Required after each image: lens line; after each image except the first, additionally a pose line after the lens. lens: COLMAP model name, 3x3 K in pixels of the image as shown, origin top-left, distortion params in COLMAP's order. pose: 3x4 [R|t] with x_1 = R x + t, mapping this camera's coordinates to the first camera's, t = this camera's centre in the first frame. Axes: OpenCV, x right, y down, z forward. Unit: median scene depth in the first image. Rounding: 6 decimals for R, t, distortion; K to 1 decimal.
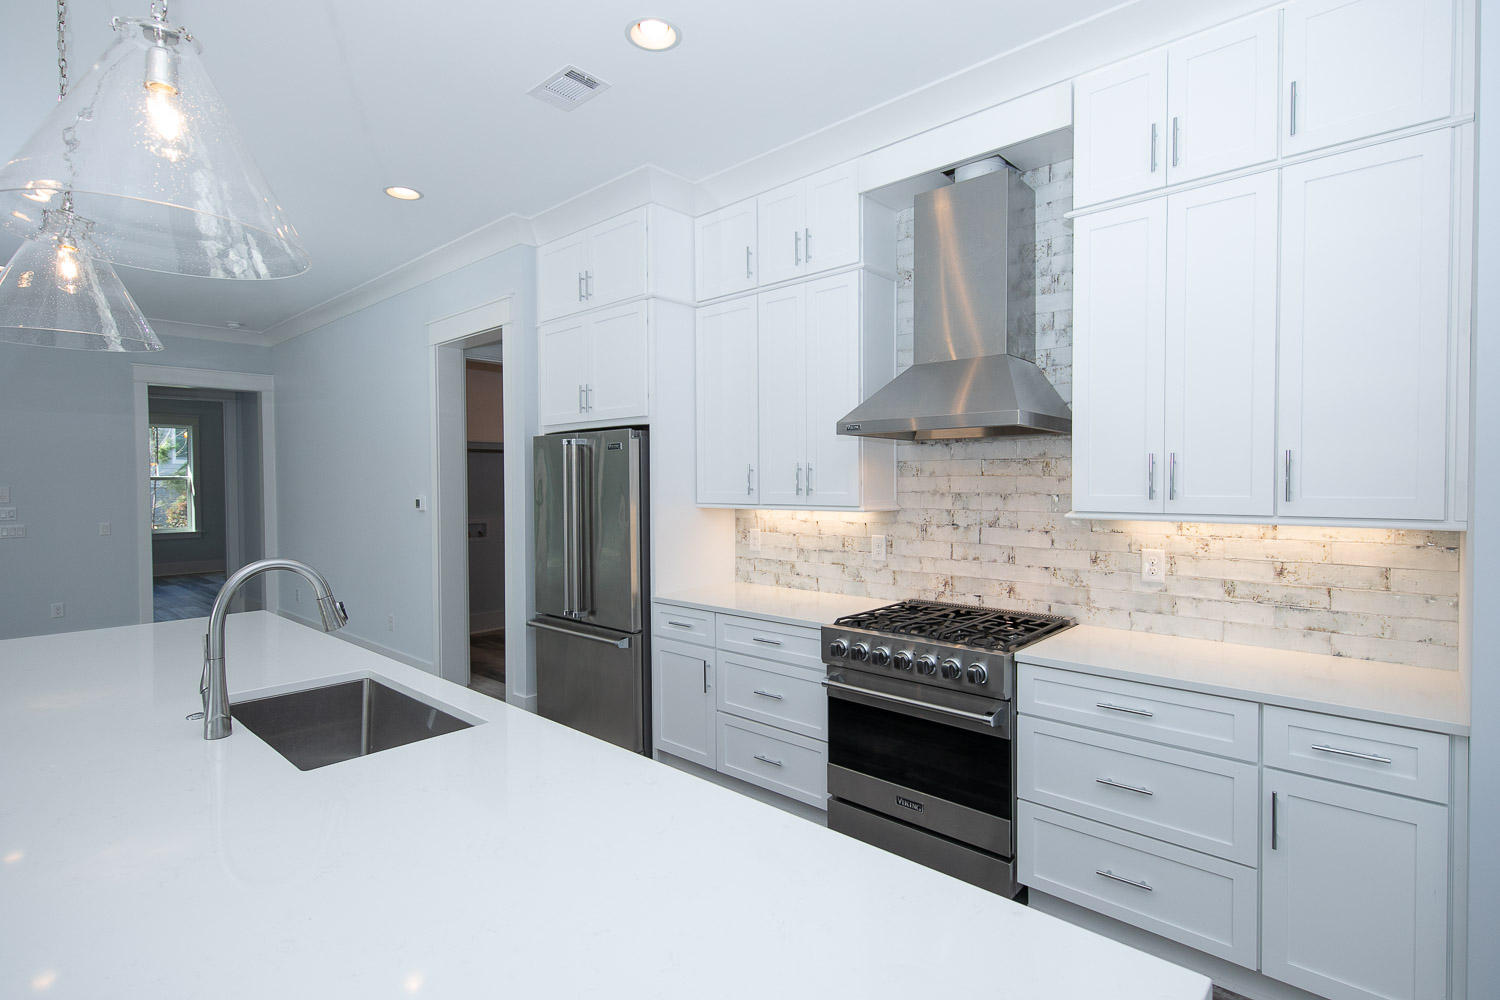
lens RADIAL K [[755.0, 0, 757.9], [0, 755.0, 494.8], [0, 0, 1]] dist [0.015622, -0.003873]
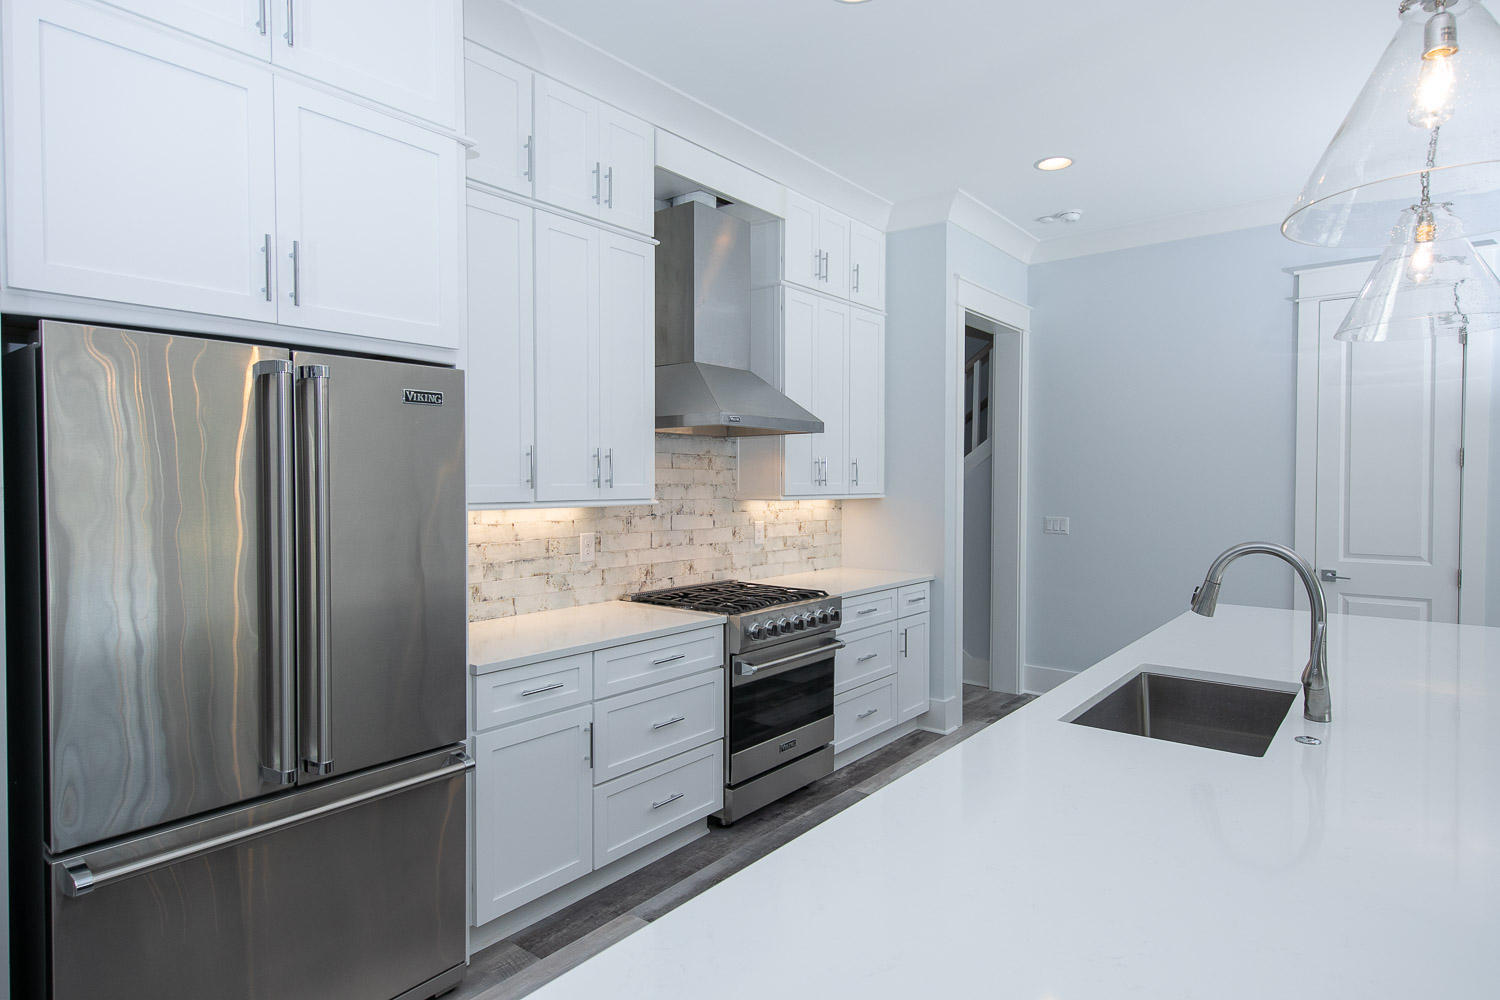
lens RADIAL K [[842.1, 0, 759.9], [0, 842.1, 496.4], [0, 0, 1]] dist [0.001398, 0.000710]
pose [[-0.091121, -0.012201, 0.995765, -0.891006], [0.020299, 0.999694, 0.014107, 0.000969], [-0.995633, 0.021499, -0.090846, 0.939541]]
